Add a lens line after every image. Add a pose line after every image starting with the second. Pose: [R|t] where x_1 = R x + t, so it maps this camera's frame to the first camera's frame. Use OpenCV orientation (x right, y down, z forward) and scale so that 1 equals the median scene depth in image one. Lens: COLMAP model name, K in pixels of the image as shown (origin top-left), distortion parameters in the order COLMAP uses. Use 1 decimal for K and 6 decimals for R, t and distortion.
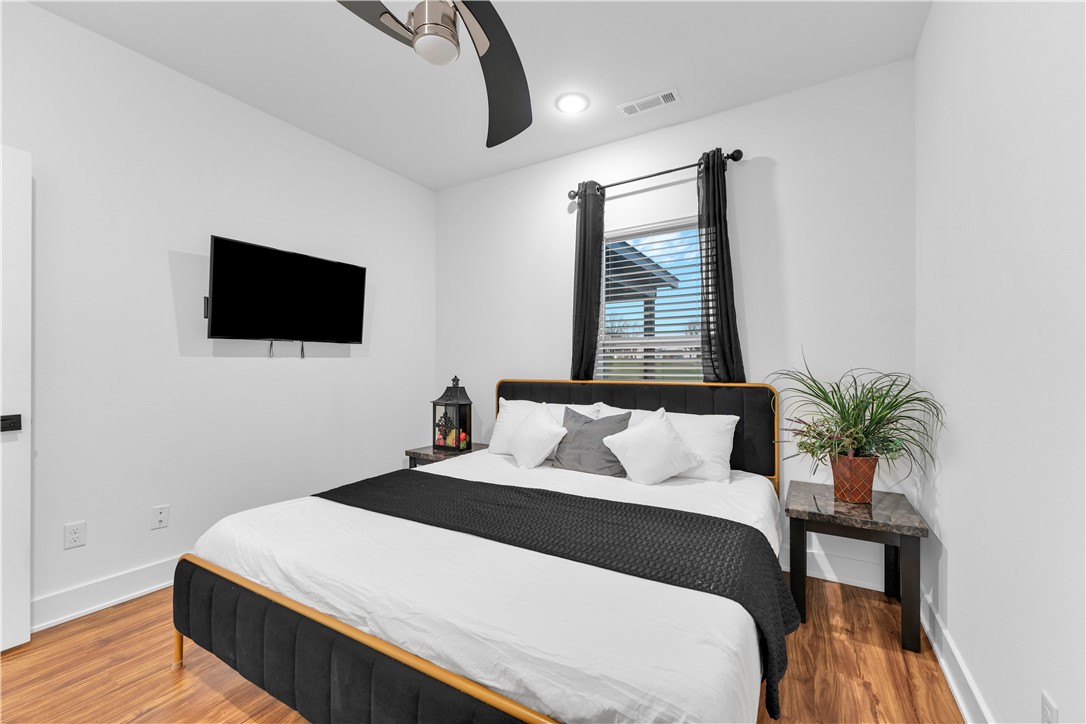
lens RADIAL K [[441.2, 0, 548.5], [0, 441.2, 366.1], [0, 0, 1]] dist [0.002454, -0.000287]
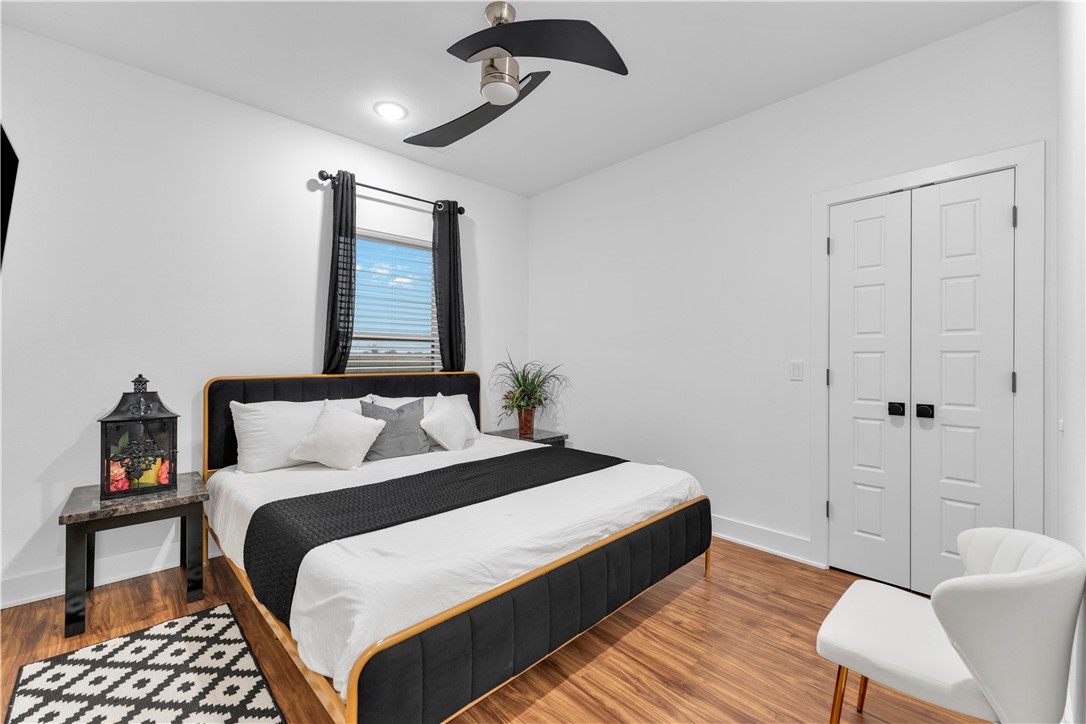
lens RADIAL K [[441.2, 0, 551.3], [0, 441.2, 358.1], [0, 0, 1]] dist [0.002454, -0.000287]
pose [[0.258305, 0.003990, 0.966055, -0.856018], [-0.004918, 0.999984, -0.002816, -0.003306], [-0.966051, -0.004024, 0.258320, 0.353424]]
